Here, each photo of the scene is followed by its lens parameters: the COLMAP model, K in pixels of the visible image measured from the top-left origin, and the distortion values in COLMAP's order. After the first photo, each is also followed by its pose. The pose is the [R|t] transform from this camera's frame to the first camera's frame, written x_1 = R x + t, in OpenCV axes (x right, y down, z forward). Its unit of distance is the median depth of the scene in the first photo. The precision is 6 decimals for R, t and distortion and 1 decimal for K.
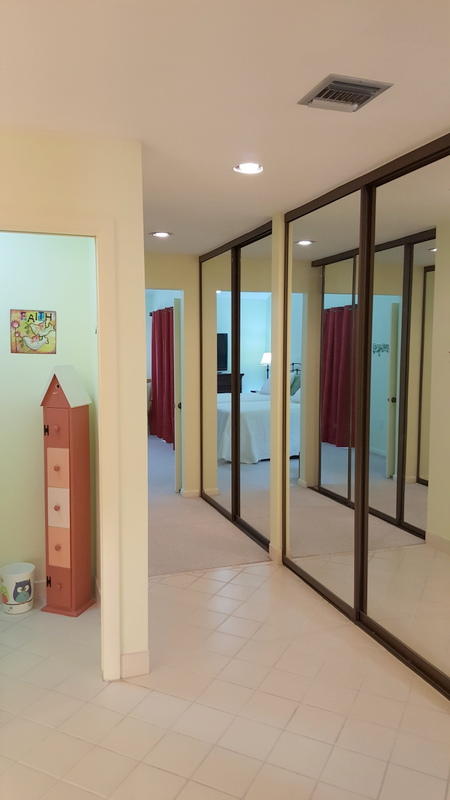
lens RADIAL K [[591.0, 0, 225.0], [0, 591.0, 400.0], [0, 0, 1]] dist [0.169336, -0.221524]
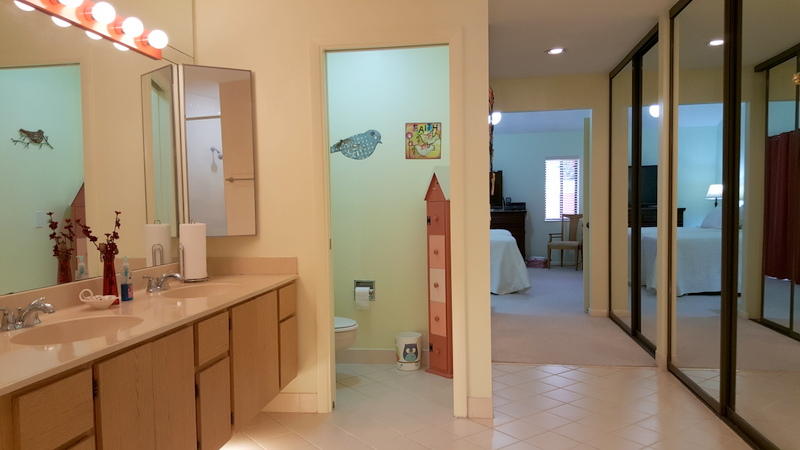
lens RADIAL K [[591.0, 0, 400.0], [0, 591.0, 225.0], [0, 0, 1]] dist [0.169336, -0.221524]
pose [[0.896214, 0.002422, -0.443616, 0.172179], [-0.019317, 0.999250, -0.033570, 0.098064], [0.443202, 0.038655, 0.895588, -0.086689]]
